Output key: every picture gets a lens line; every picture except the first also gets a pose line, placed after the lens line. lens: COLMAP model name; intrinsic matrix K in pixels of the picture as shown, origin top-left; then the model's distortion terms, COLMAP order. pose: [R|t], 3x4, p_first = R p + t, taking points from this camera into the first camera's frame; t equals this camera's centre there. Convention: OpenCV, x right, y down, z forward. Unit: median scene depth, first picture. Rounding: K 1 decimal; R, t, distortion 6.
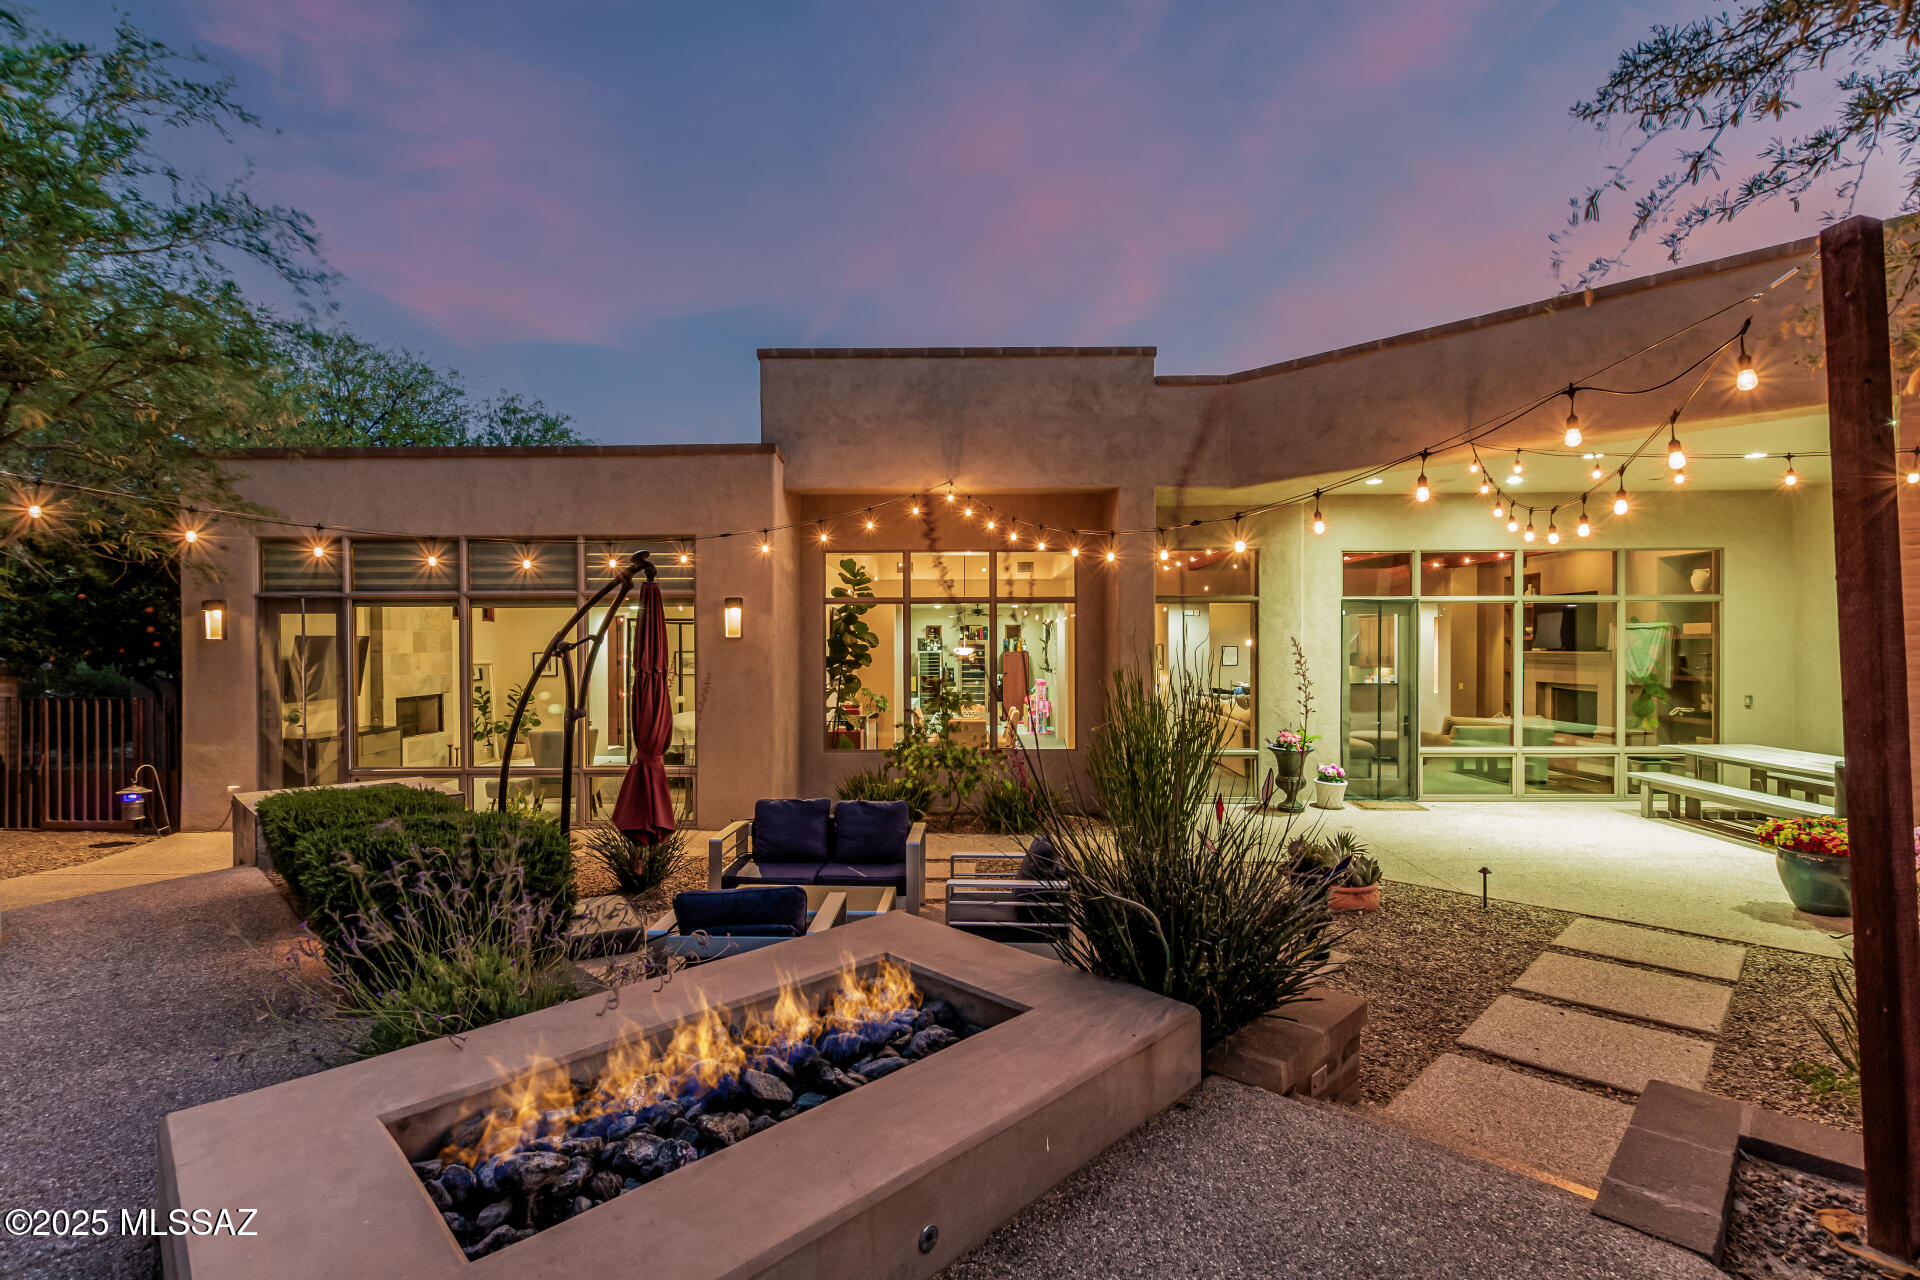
lens RADIAL K [[876.5, 0, 960.0], [0, 876.5, 640.0], [0, 0, 1]] dist [-0.000756, -0.000069]
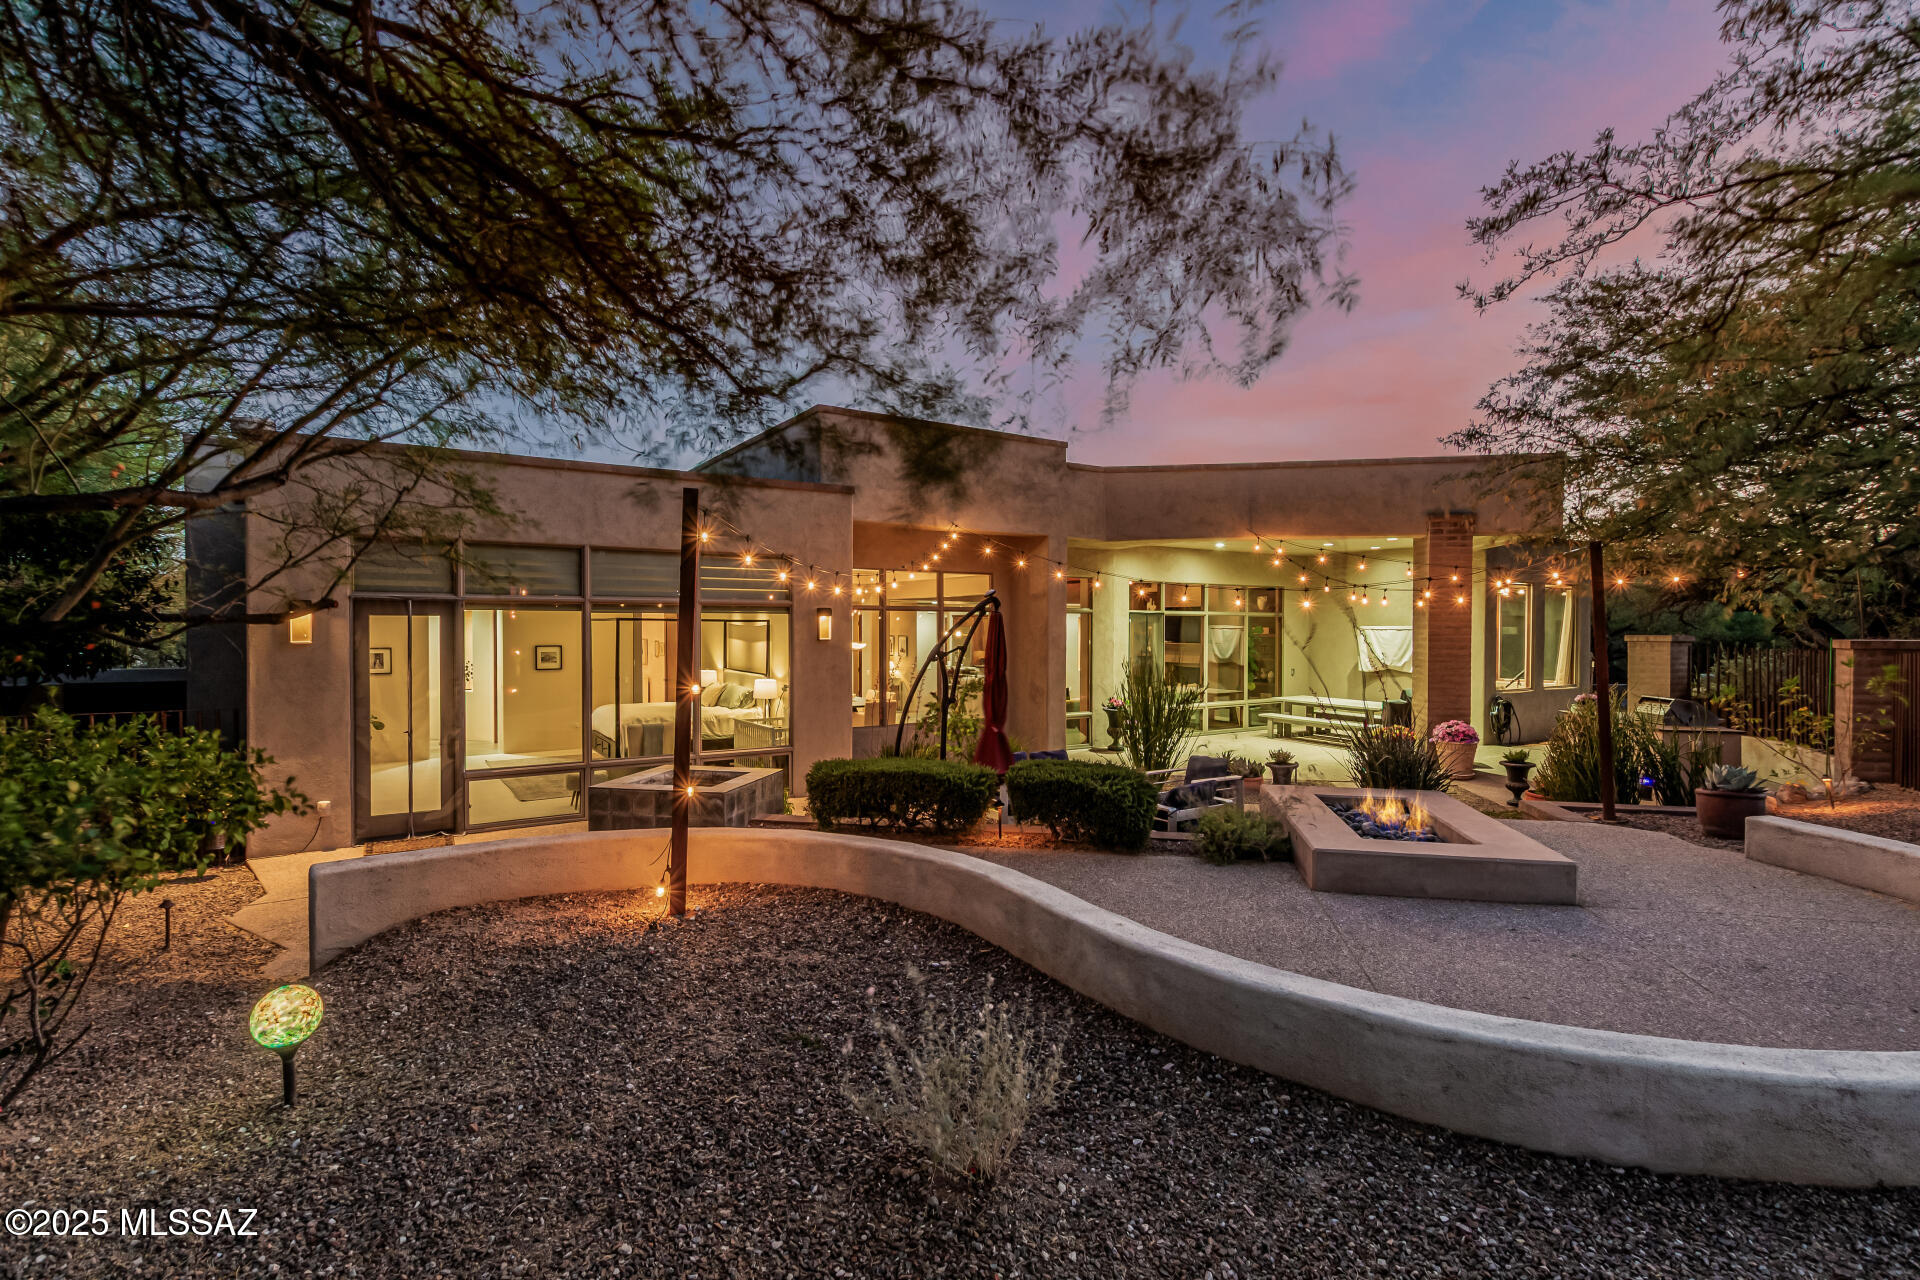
lens RADIAL K [[876.5, 0, 960.0], [0, 876.5, 640.0], [0, 0, 1]] dist [-0.000756, -0.000069]
pose [[0.826216, -0.003367, 0.563344, -0.763944], [-0.007552, 0.999826, 0.017053, -0.024304], [-0.563304, -0.018344, 0.826046, -0.129300]]
